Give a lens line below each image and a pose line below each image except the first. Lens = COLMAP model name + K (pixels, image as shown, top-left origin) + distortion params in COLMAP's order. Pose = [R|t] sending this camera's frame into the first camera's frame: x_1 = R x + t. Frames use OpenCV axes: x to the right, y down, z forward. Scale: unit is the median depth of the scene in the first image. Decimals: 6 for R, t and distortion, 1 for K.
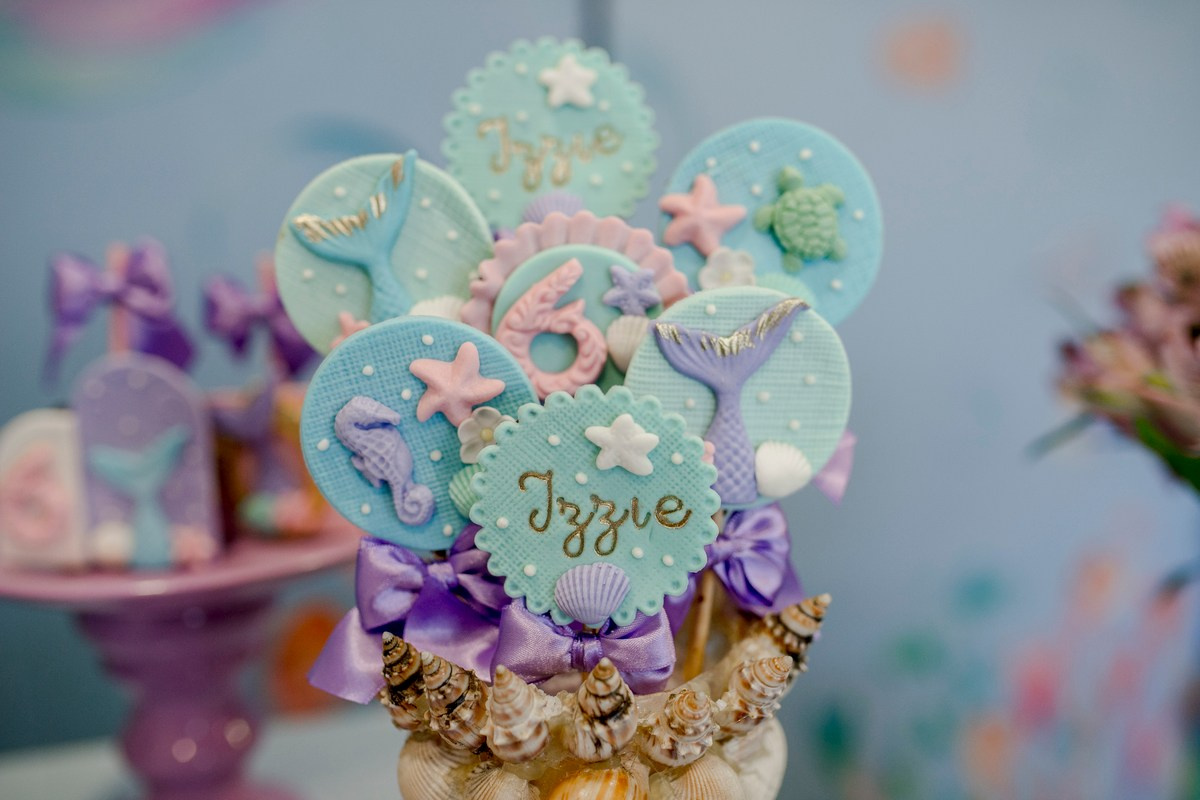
lens RADIAL K [[1190.4, 0, 599.3], [0, 1190.4, 403.2], [0, 0, 1]] dist [-0.087035, 0.000000]
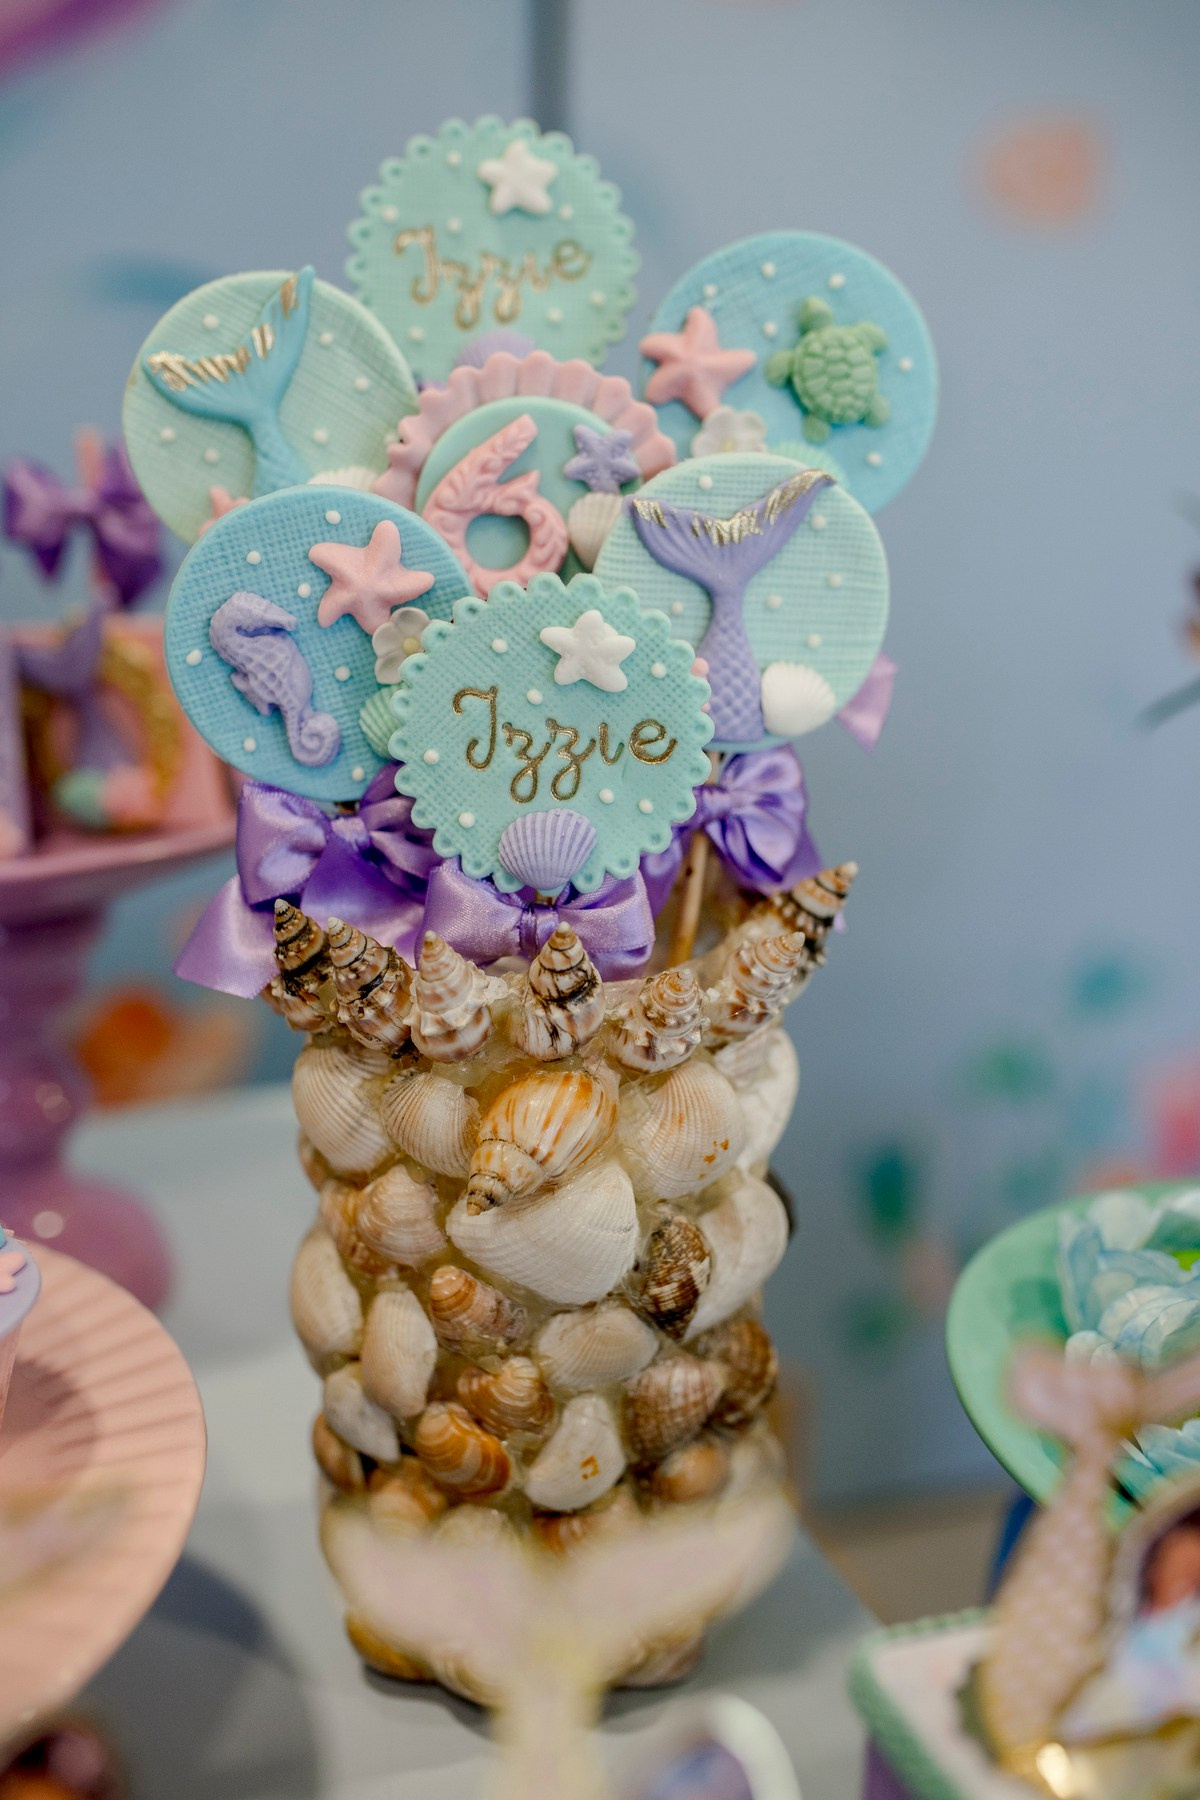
lens RADIAL K [[1837.0, 0, 599.0], [0, 1837.0, 895.9], [0, 0, 1]] dist [-0.059245, 0.000000]
pose [[0.999569, 0.005653, 0.028793, -0.006302], [-0.008163, 0.996104, 0.087810, 0.079921], [-0.028185, -0.088008, 0.995721, -0.182377]]
